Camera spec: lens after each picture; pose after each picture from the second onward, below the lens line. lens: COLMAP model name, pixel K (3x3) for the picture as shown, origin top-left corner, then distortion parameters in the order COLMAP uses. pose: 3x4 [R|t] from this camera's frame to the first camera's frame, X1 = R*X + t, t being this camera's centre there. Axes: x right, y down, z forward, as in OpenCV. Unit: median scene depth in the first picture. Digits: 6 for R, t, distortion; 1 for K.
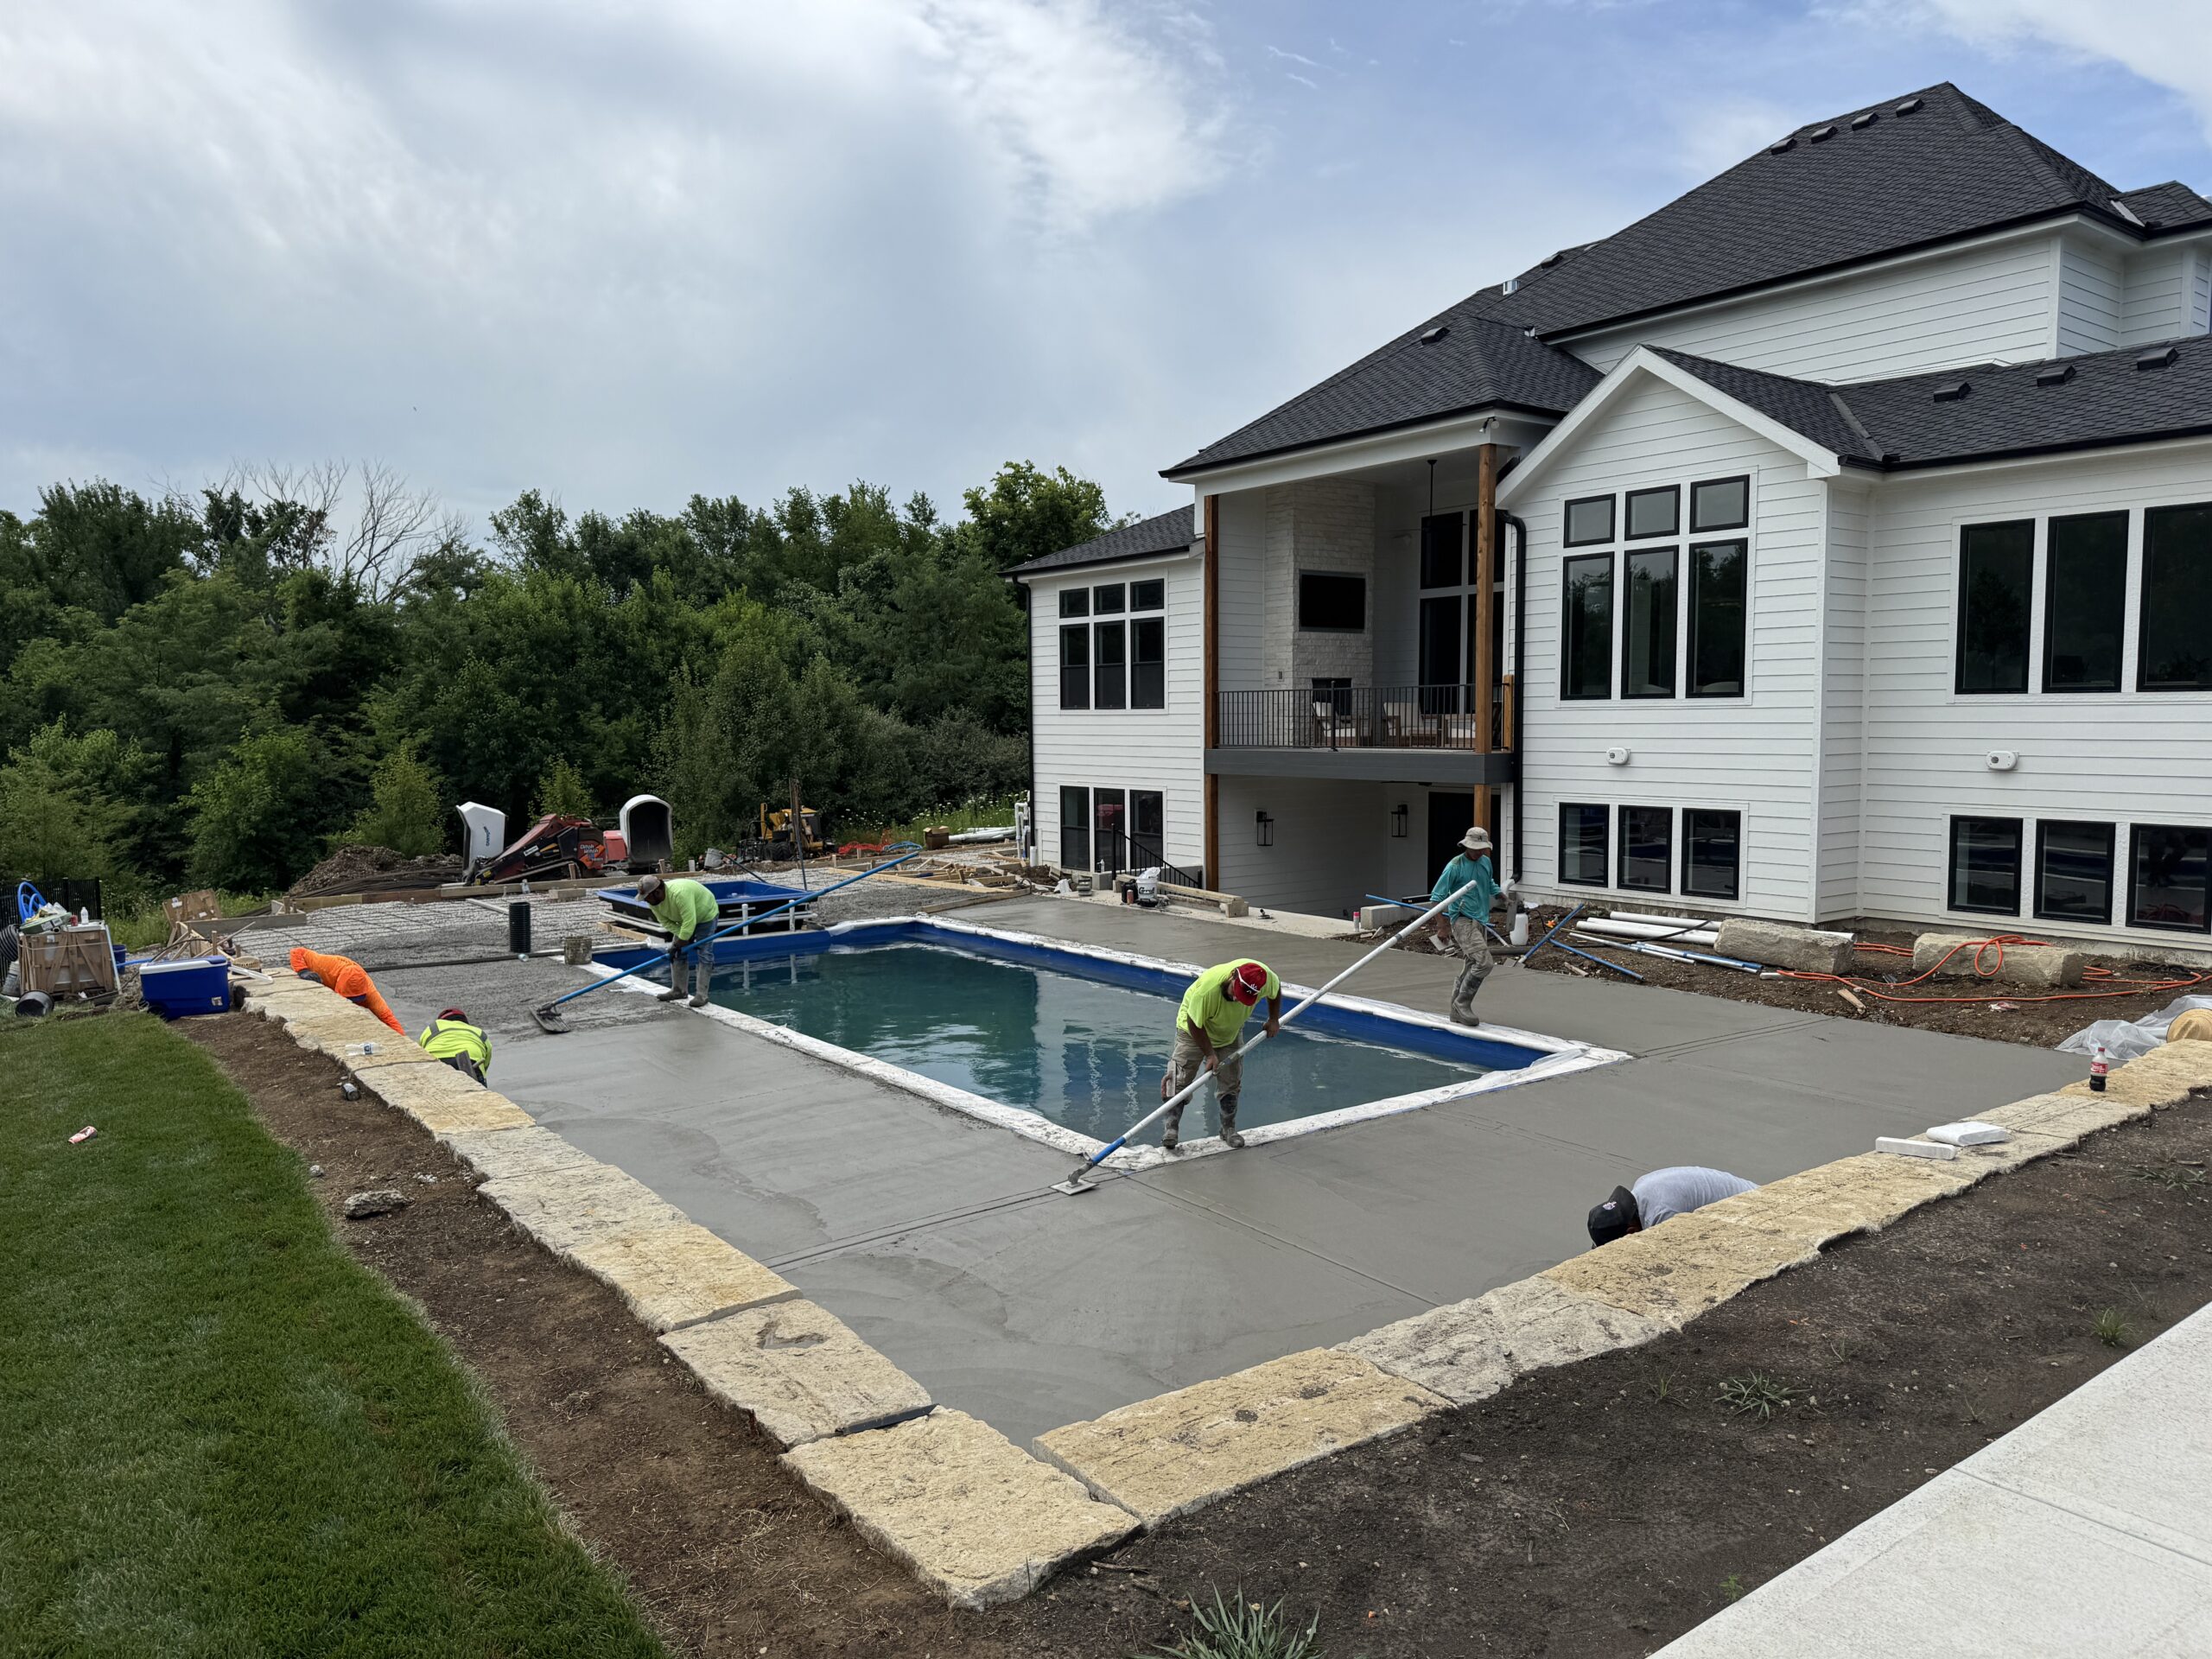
lens RADIAL K [[1548.6, 0, 1110.3], [0, 1548.6, 865.2], [0, 0, 1]] dist [0.093573, -0.128633]
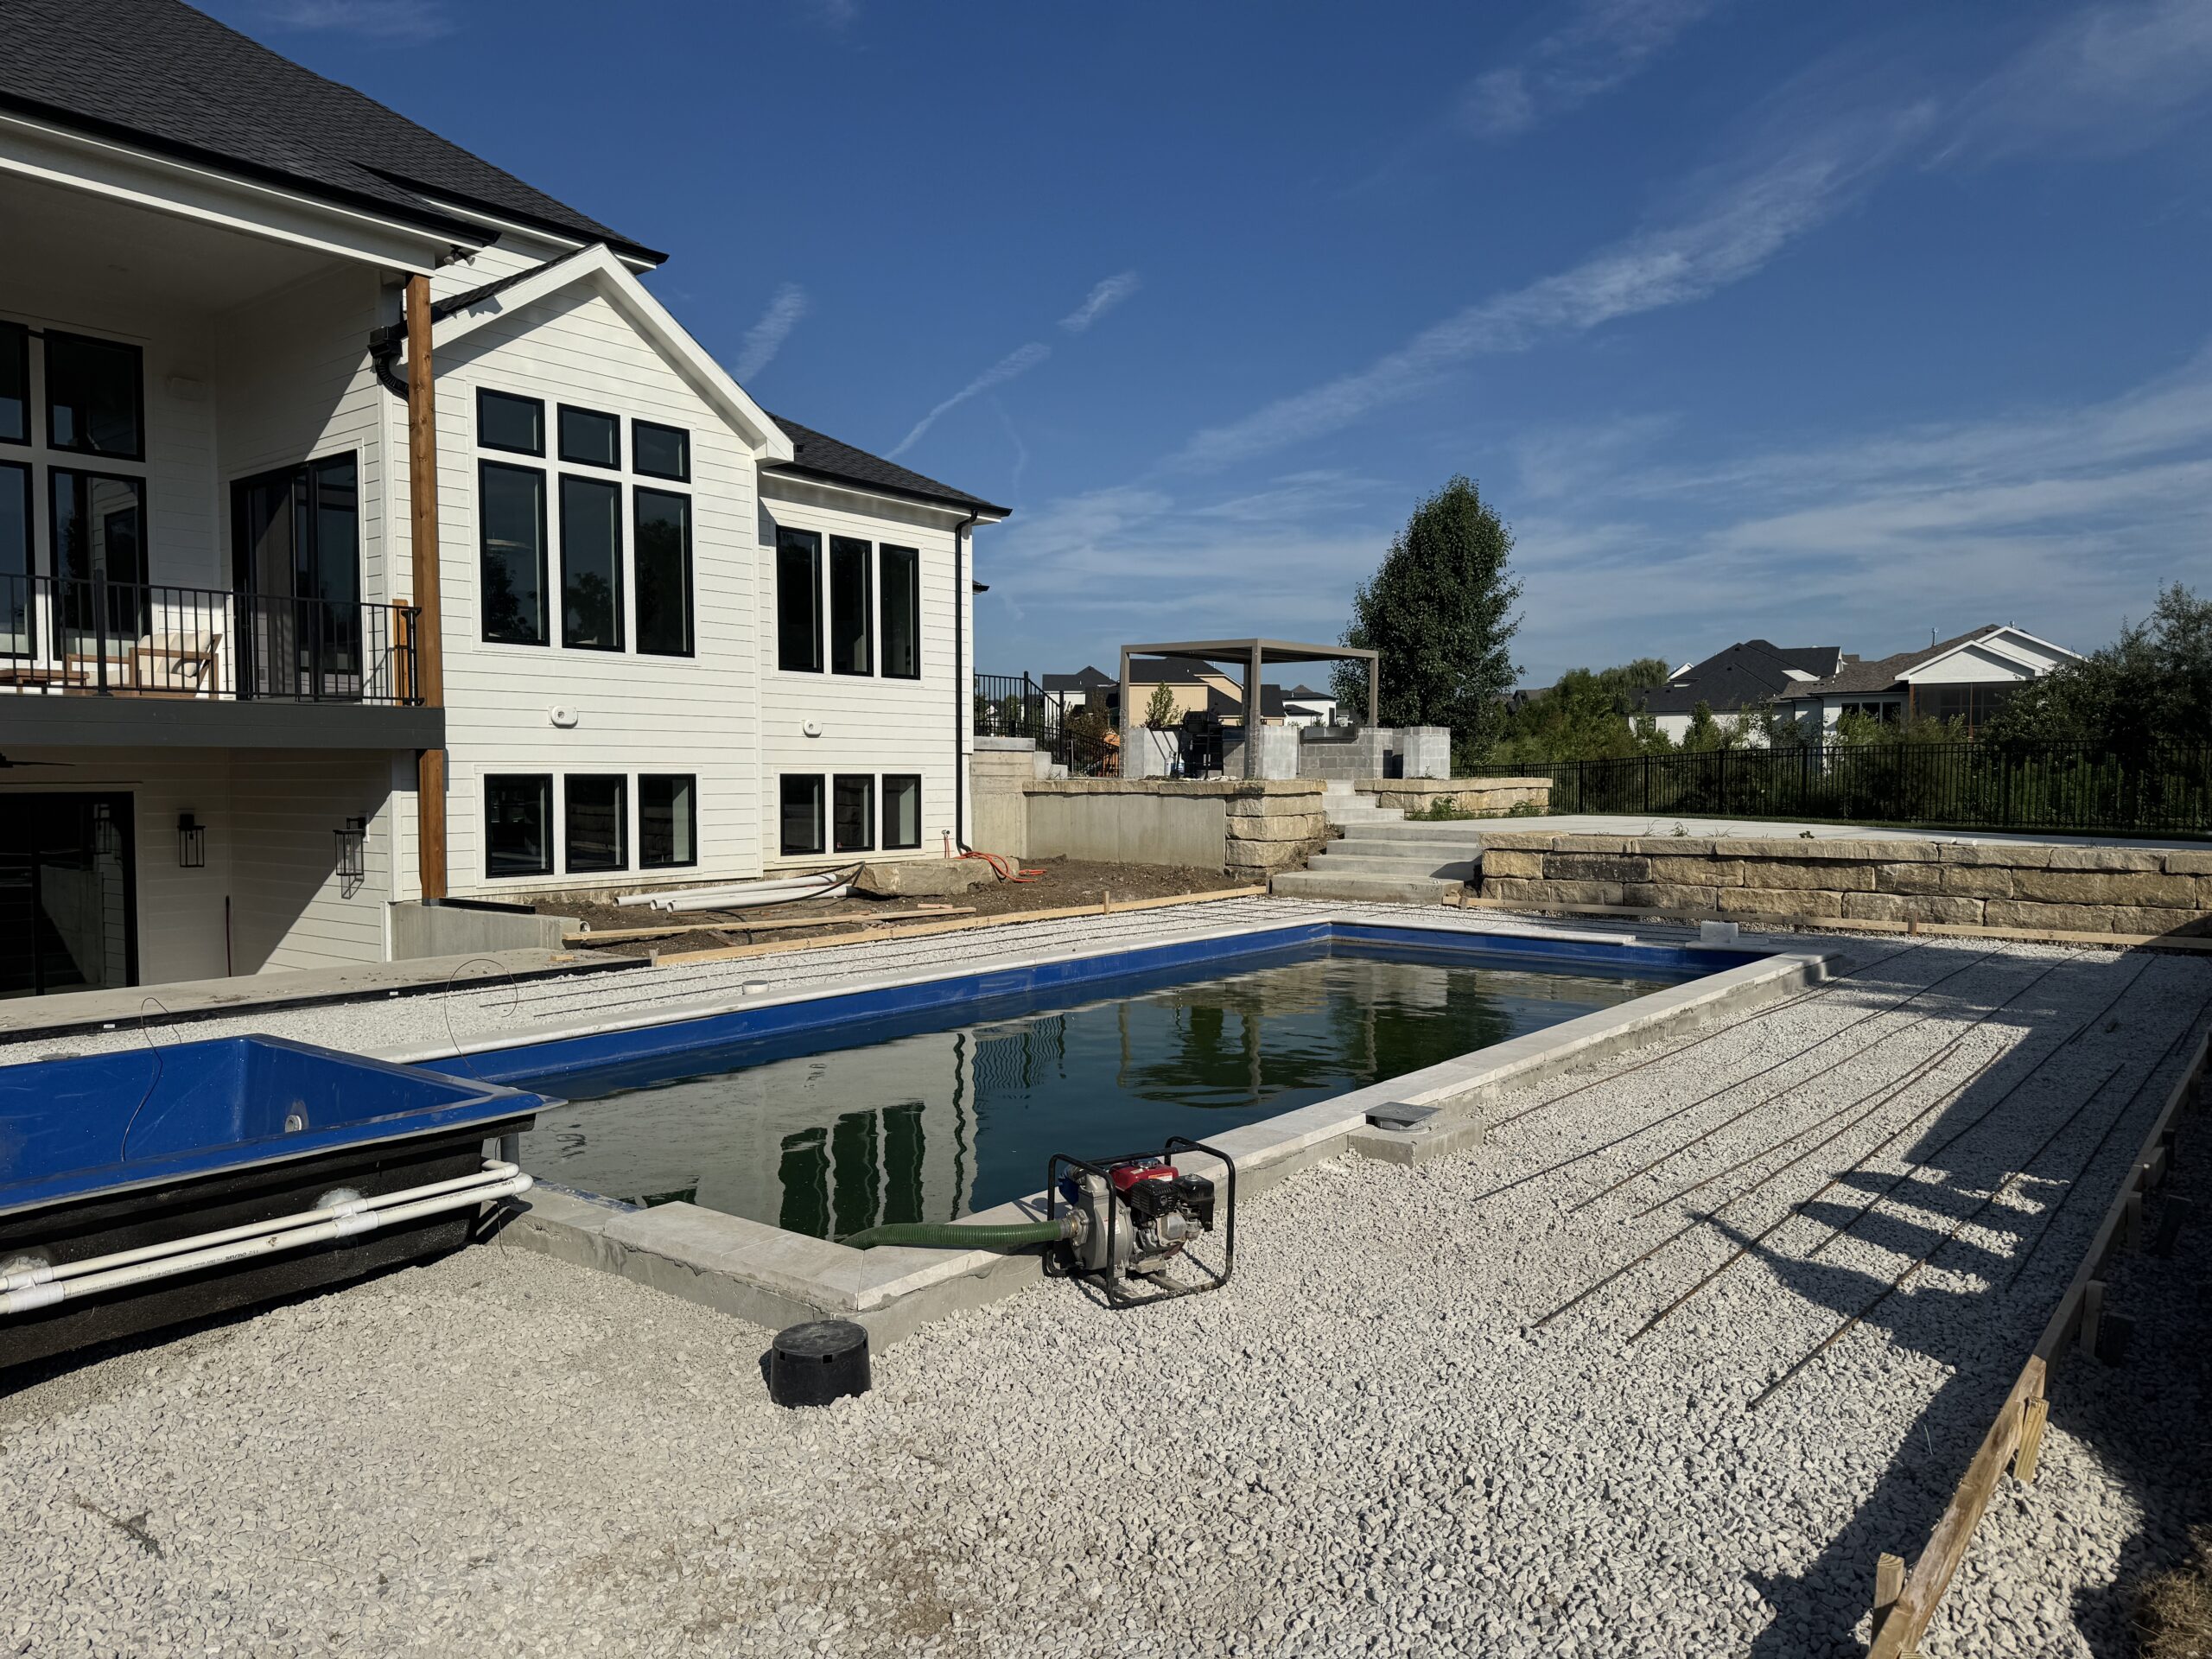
lens RADIAL K [[1548.6, 0, 1110.3], [0, 1548.6, 865.2], [0, 0, 1]] dist [0.093573, -0.128633]
pose [[-0.254451, -0.043558, 0.966104, -0.589090], [0.102772, 0.992110, 0.071798, -0.020502], [-0.961609, 0.117557, -0.247967, 0.968848]]
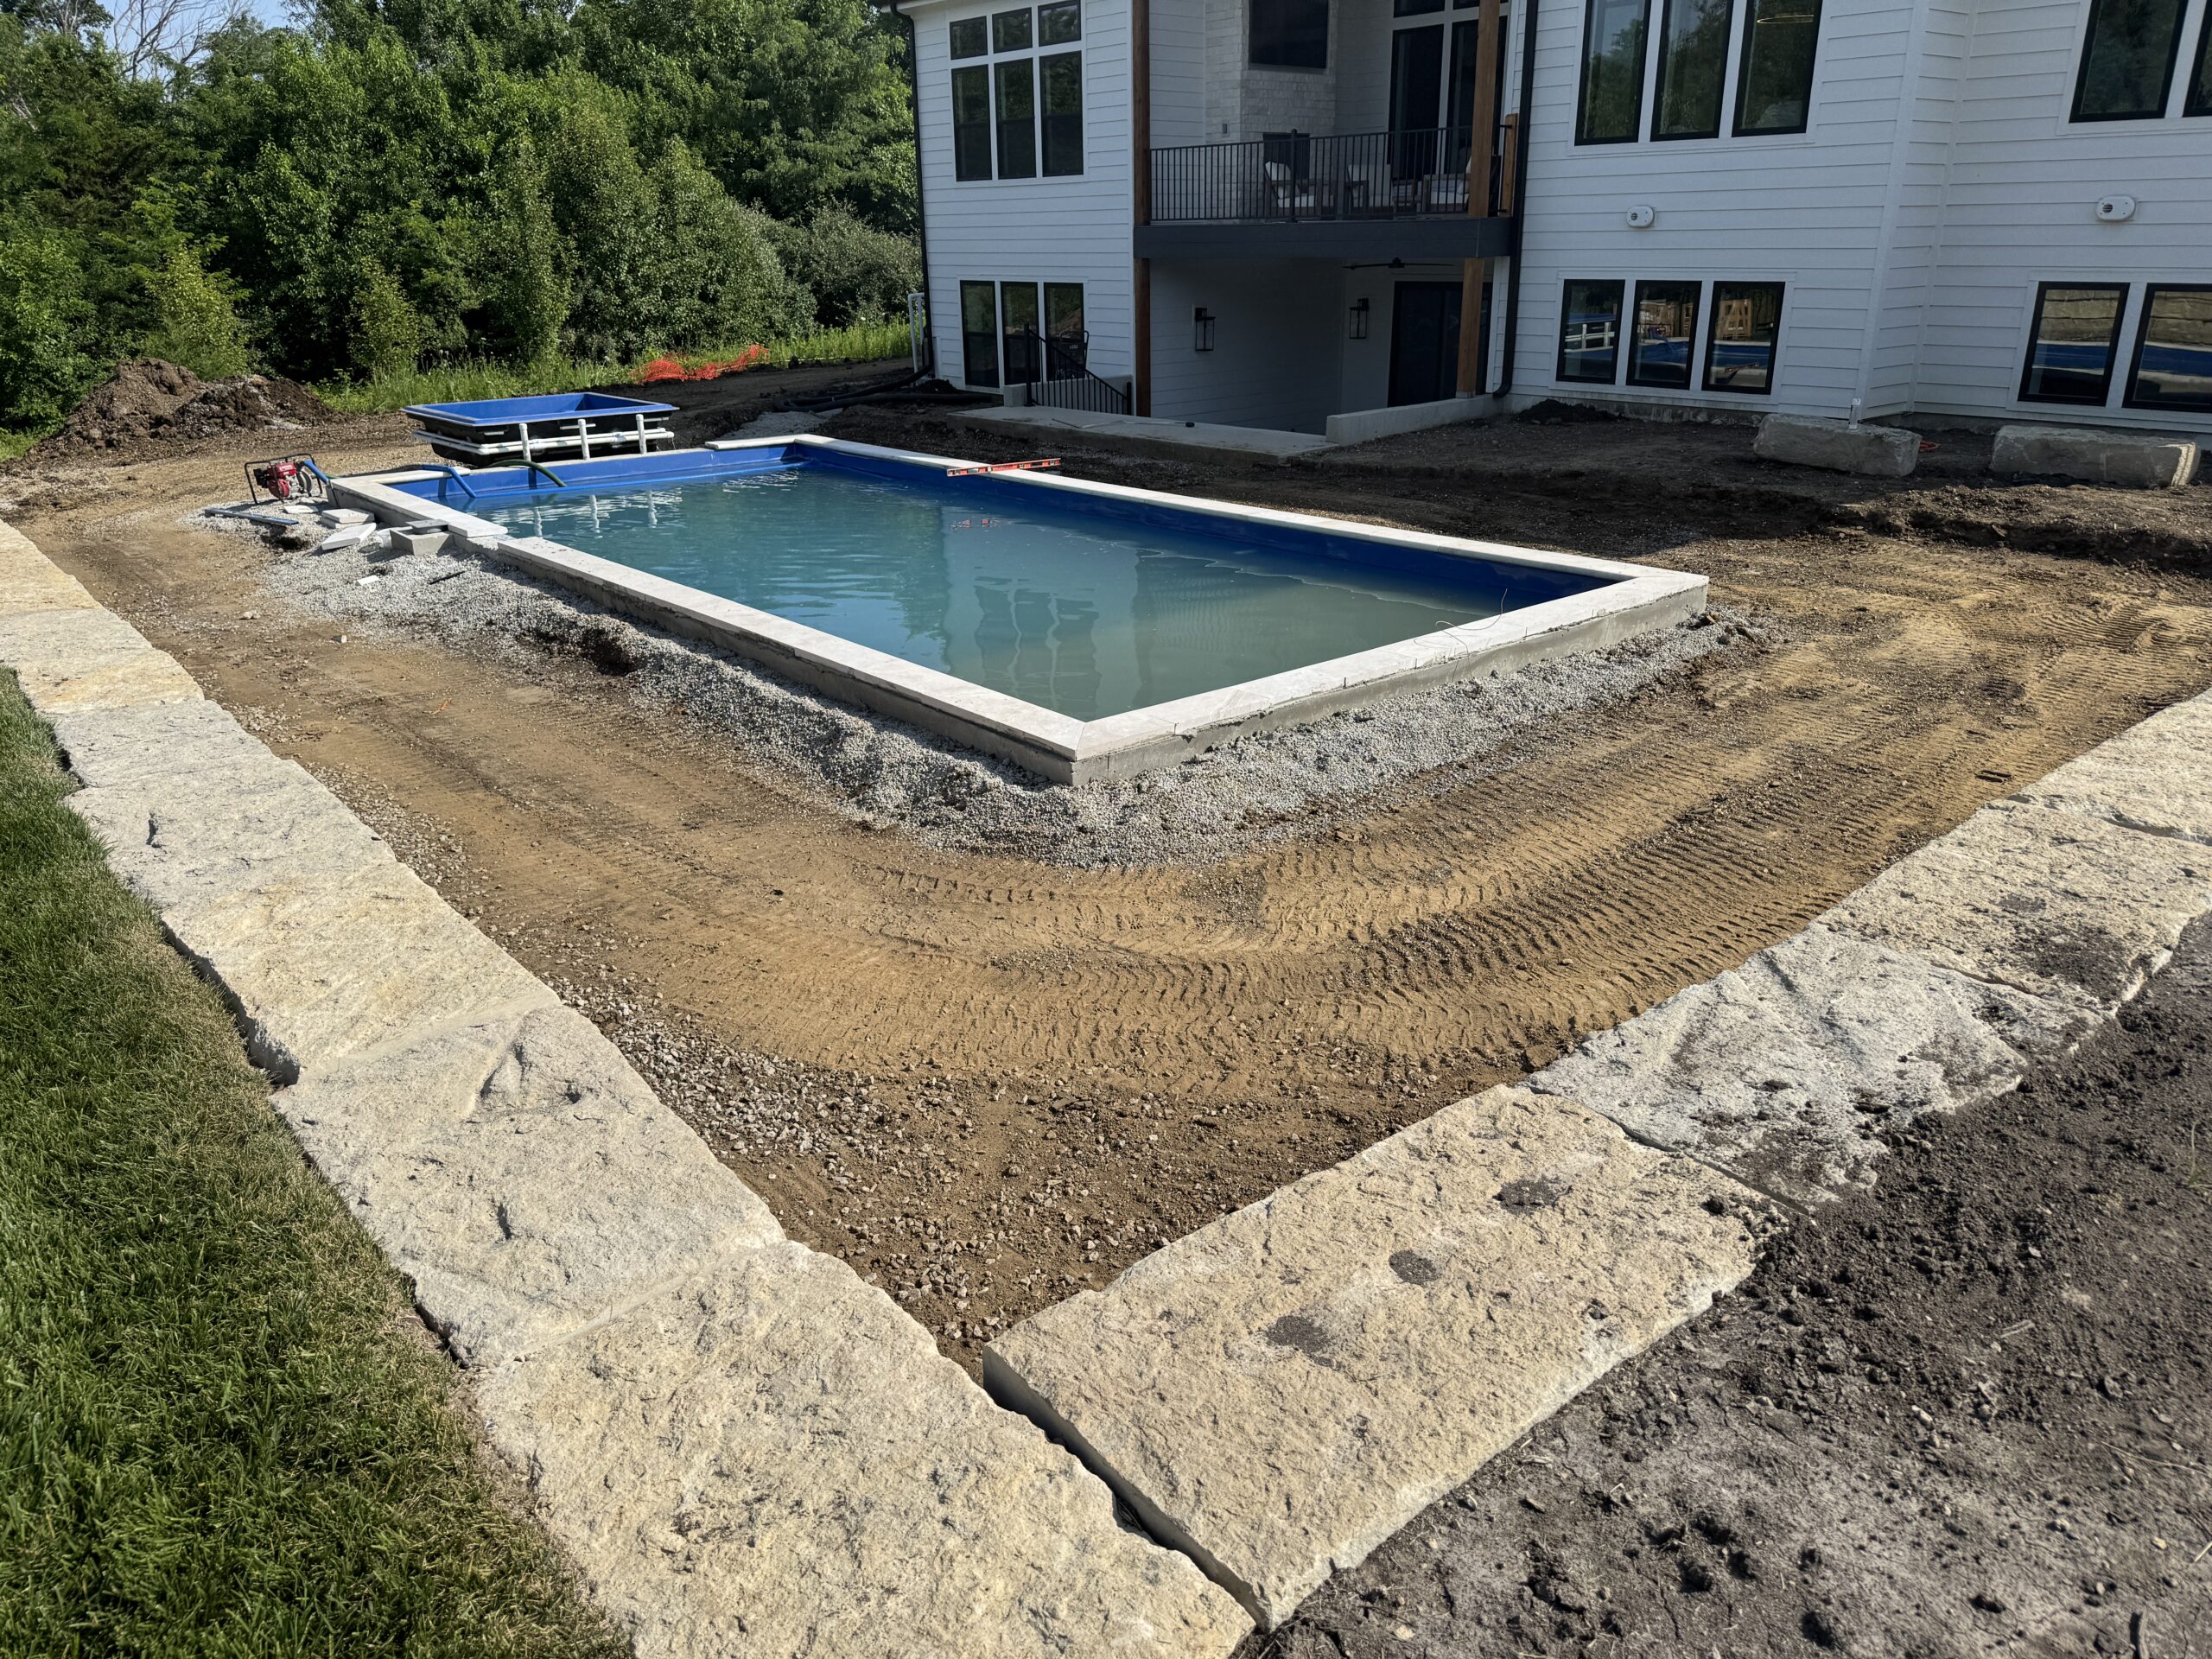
lens RADIAL K [[1587.0, 0, 1111.2], [0, 1587.0, 857.2], [0, 0, 1]] dist [0.001599, -0.005483]
pose [[0.998220, -0.027868, 0.052737, -0.007099], [0.012165, 0.960679, 0.277394, 0.019436], [-0.058393, -0.276259, 0.959308, 0.125897]]
